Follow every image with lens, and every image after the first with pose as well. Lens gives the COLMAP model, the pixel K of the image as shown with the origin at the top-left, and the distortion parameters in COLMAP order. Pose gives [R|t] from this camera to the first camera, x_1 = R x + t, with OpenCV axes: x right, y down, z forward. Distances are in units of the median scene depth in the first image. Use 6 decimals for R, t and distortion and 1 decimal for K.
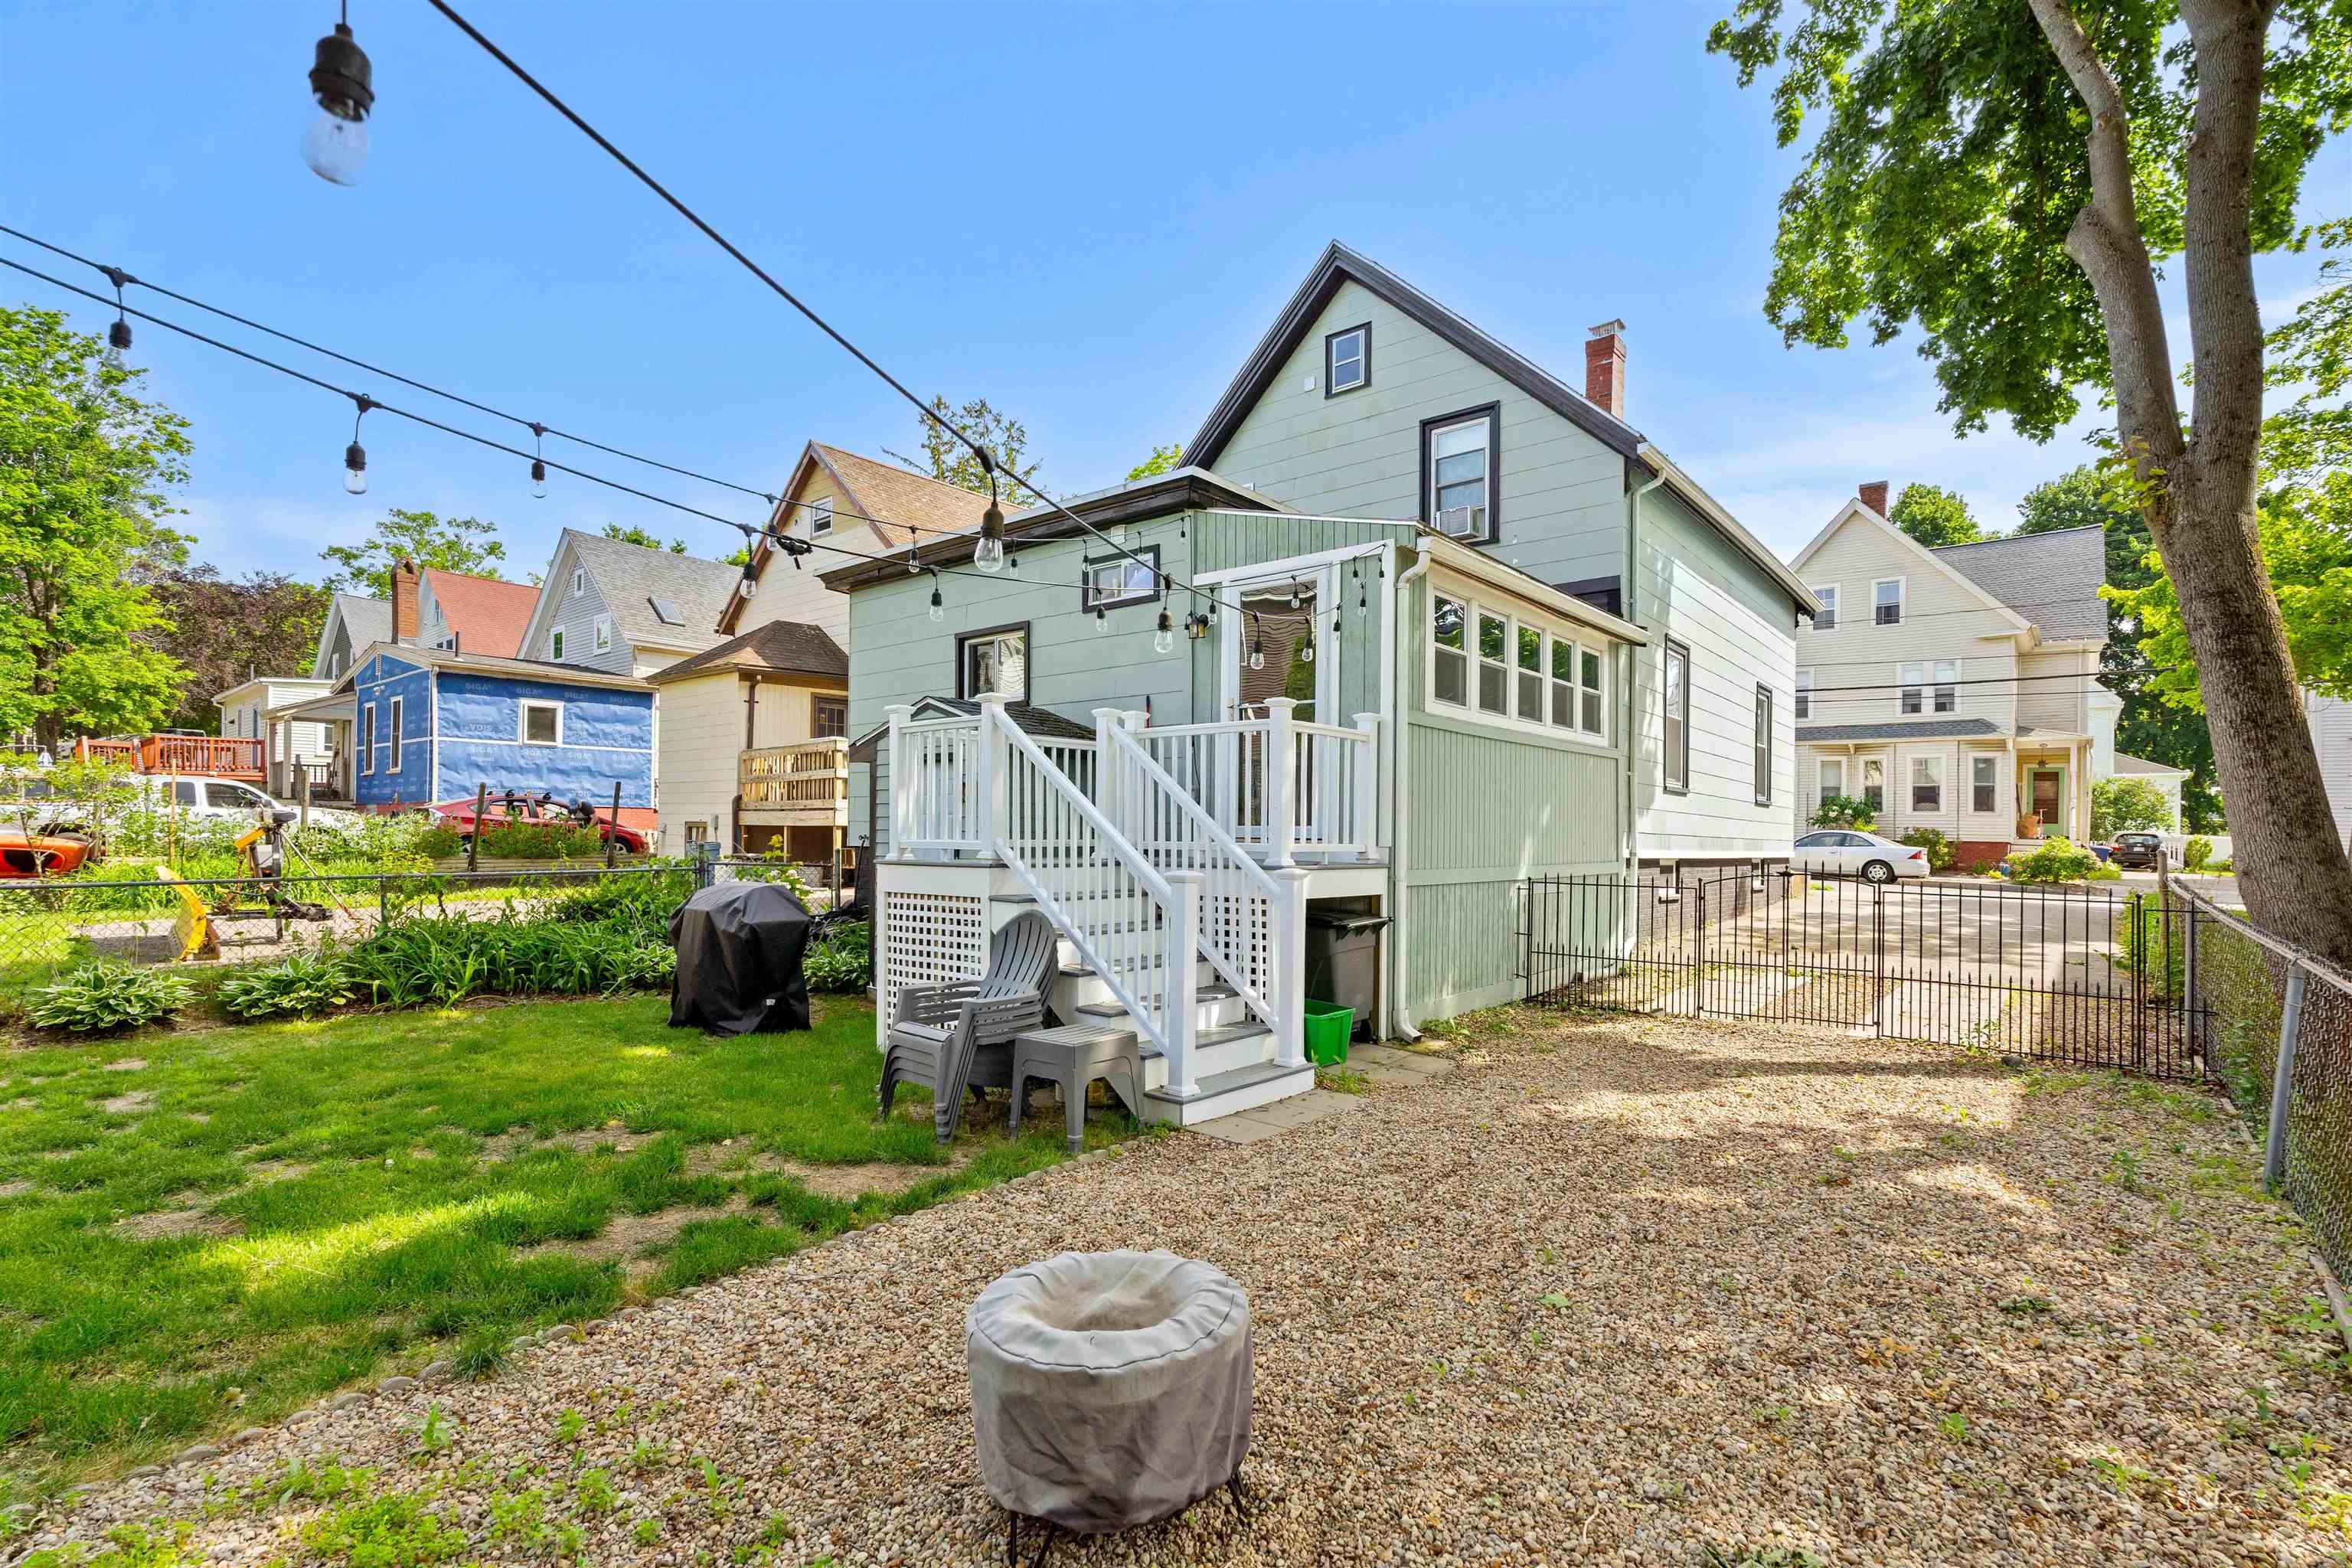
lens RADIAL K [[1094.9, 0, 1170.9], [0, 1094.9, 824.0], [0, 0, 1]] dist [-0.027648, -0.000093]
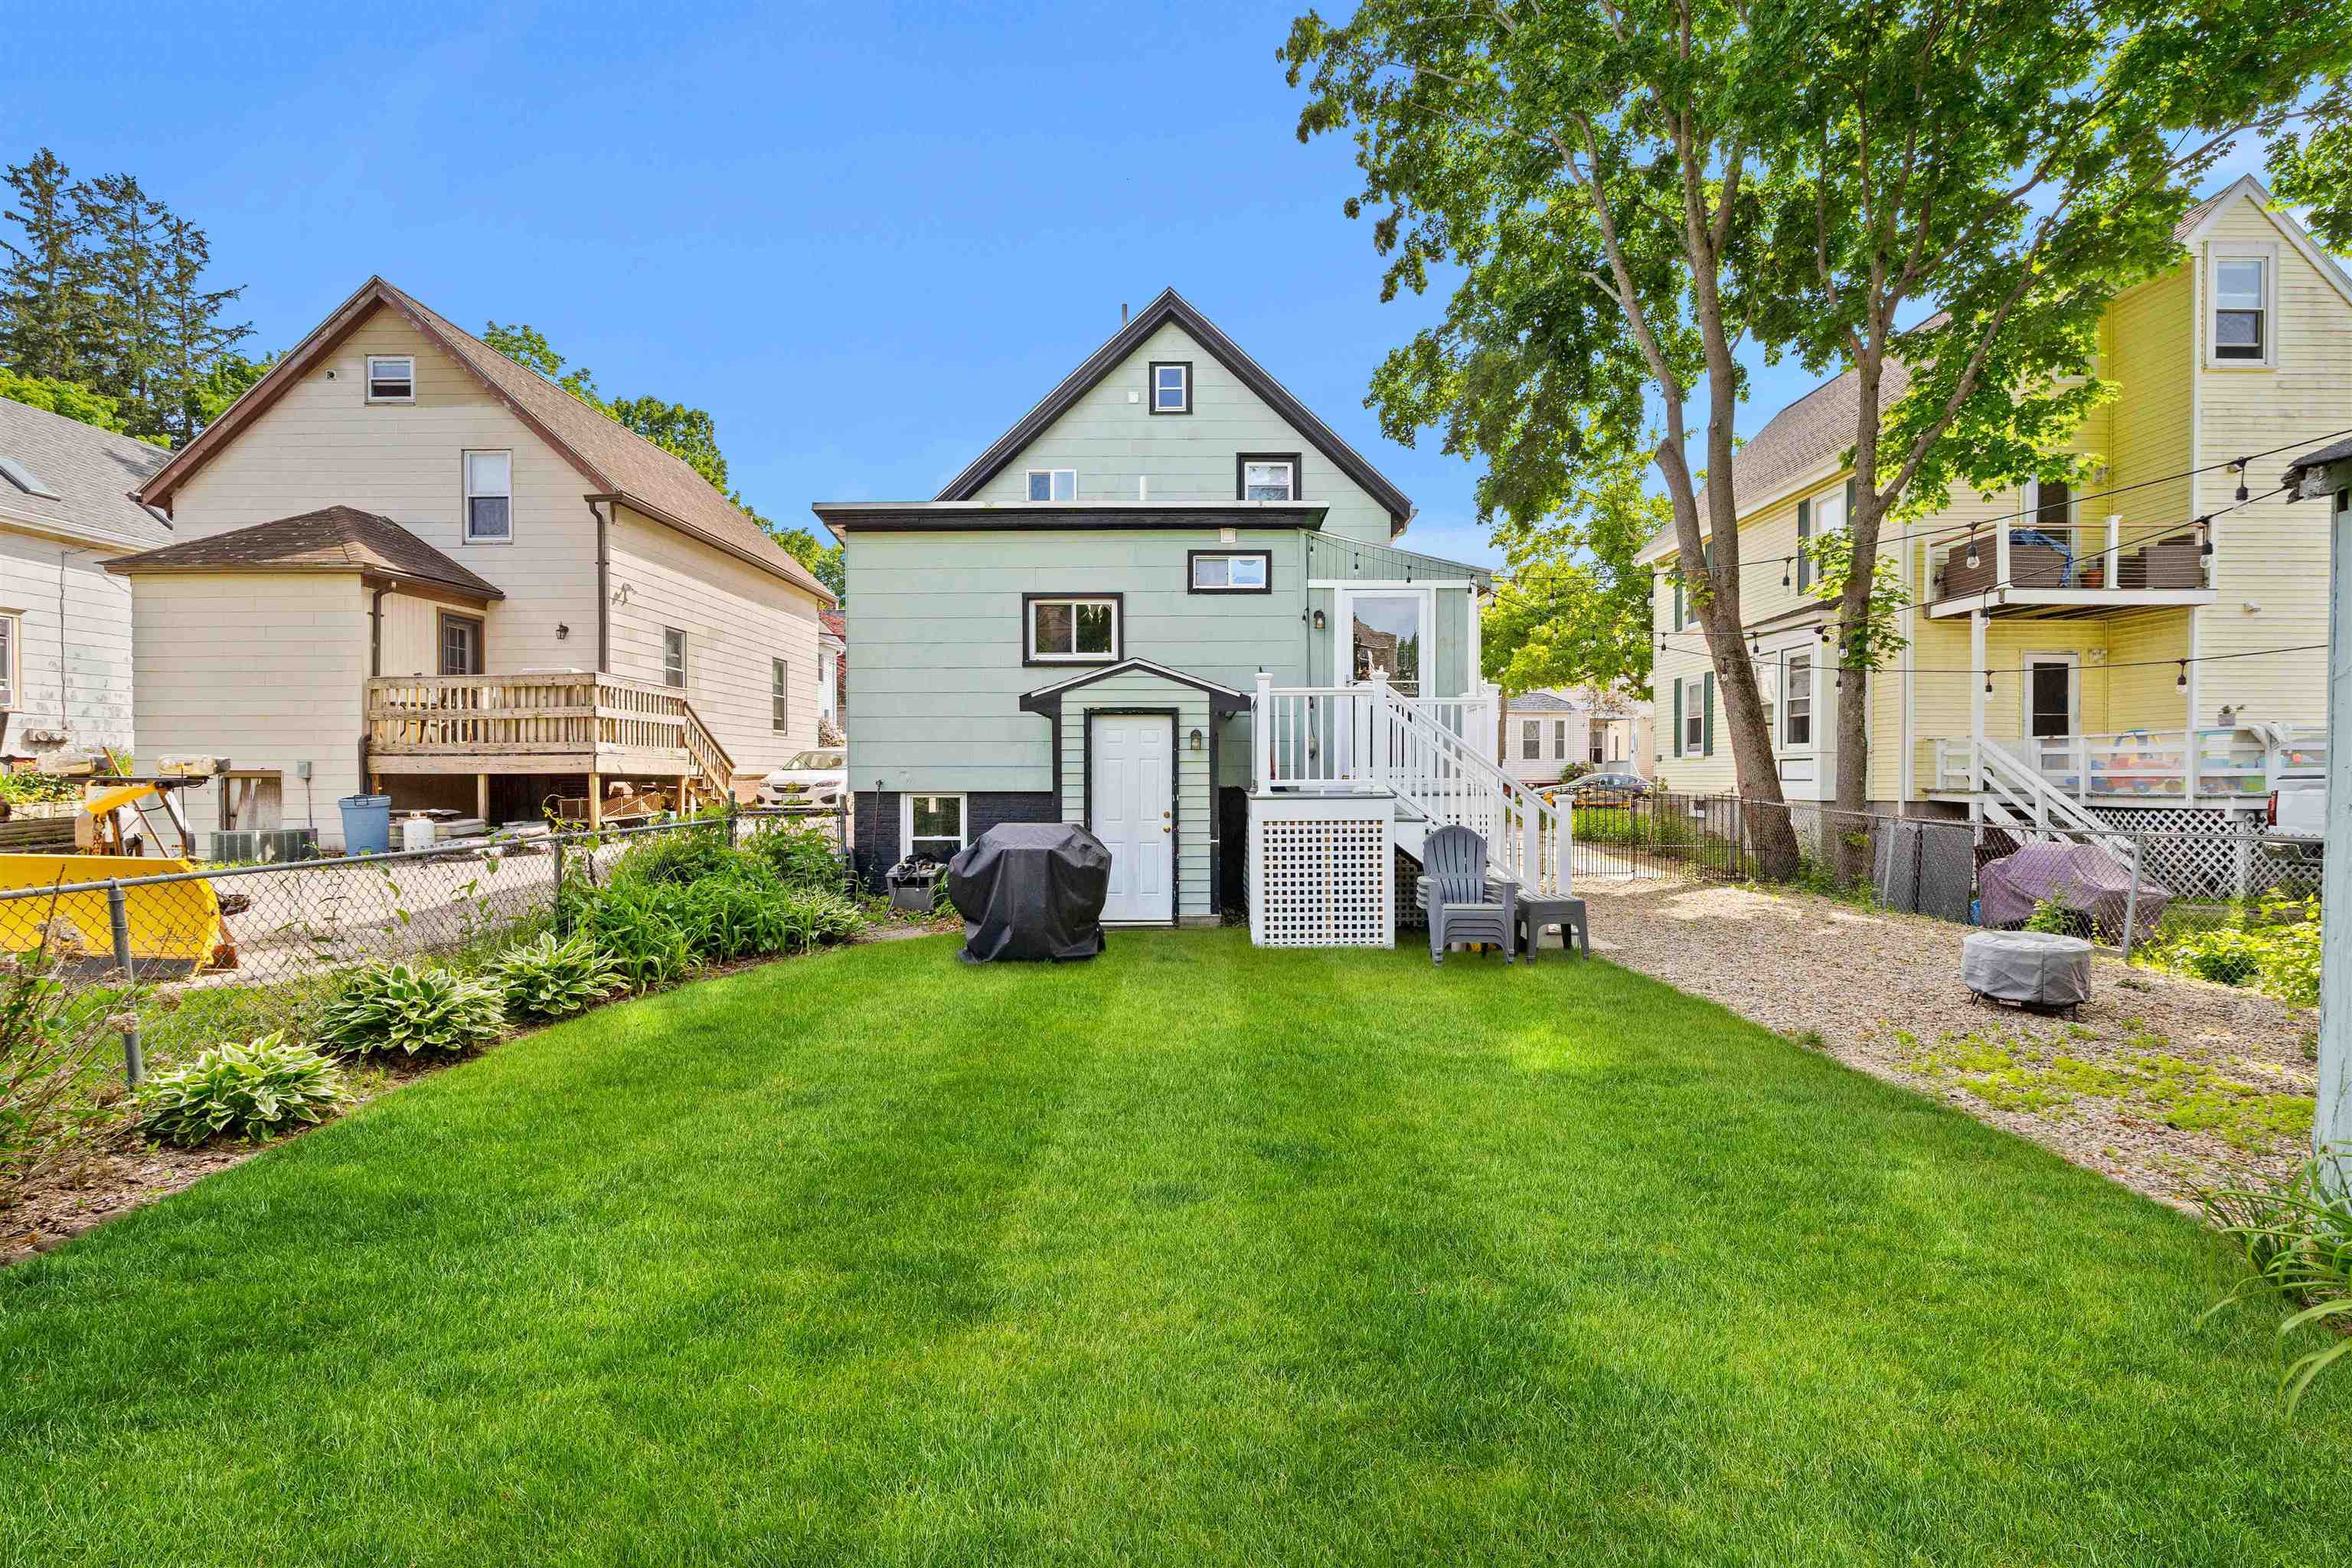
lens RADIAL K [[1080.8, 0, 1184.1], [0, 1080.8, 789.8], [0, 0, 1]] dist [-0.000449, 0.000034]
pose [[0.762460, -0.017961, 0.646786, -0.643528], [0.006096, 0.999770, 0.020577, -0.000121], [-0.647007, -0.011746, 0.762393, 0.064126]]
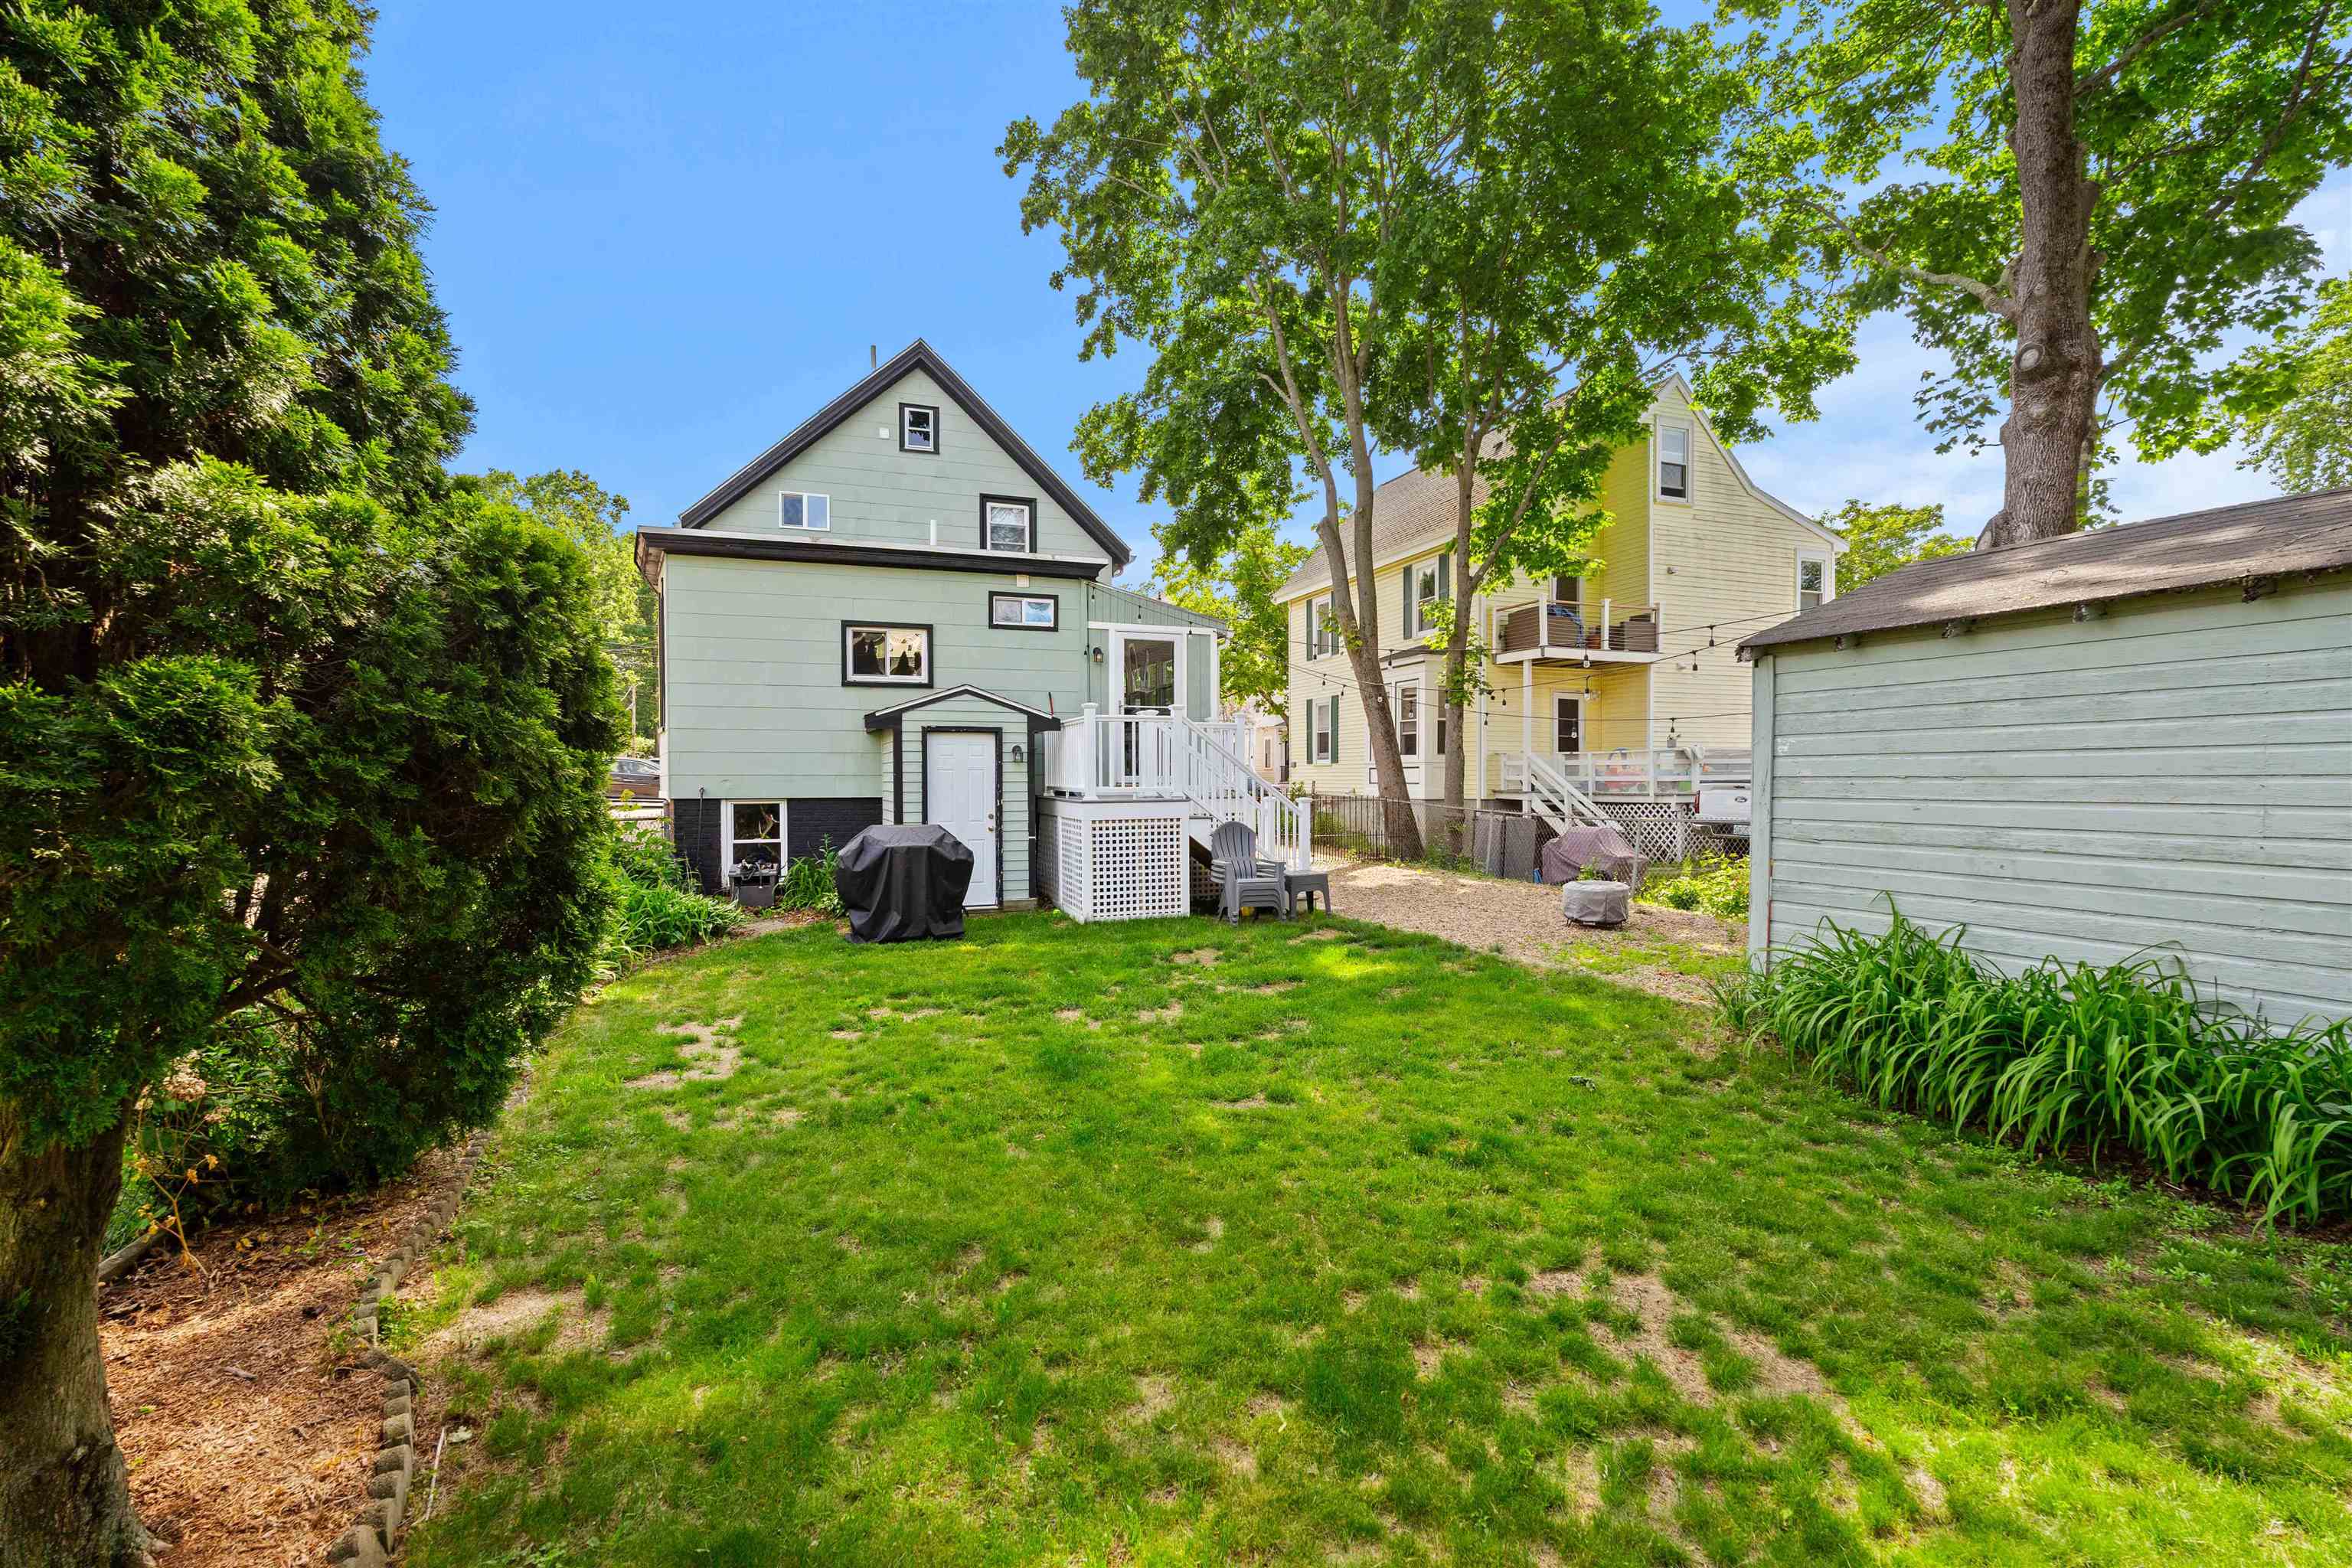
lens RADIAL K [[1080.8, 0, 1184.1], [0, 1080.8, 789.8], [0, 0, 1]] dist [-0.000449, 0.000034]
pose [[0.481712, -0.021138, 0.876075, -0.892487], [0.003515, 0.999748, 0.022189, -0.009479], [-0.876323, -0.007610, 0.481665, 0.071981]]
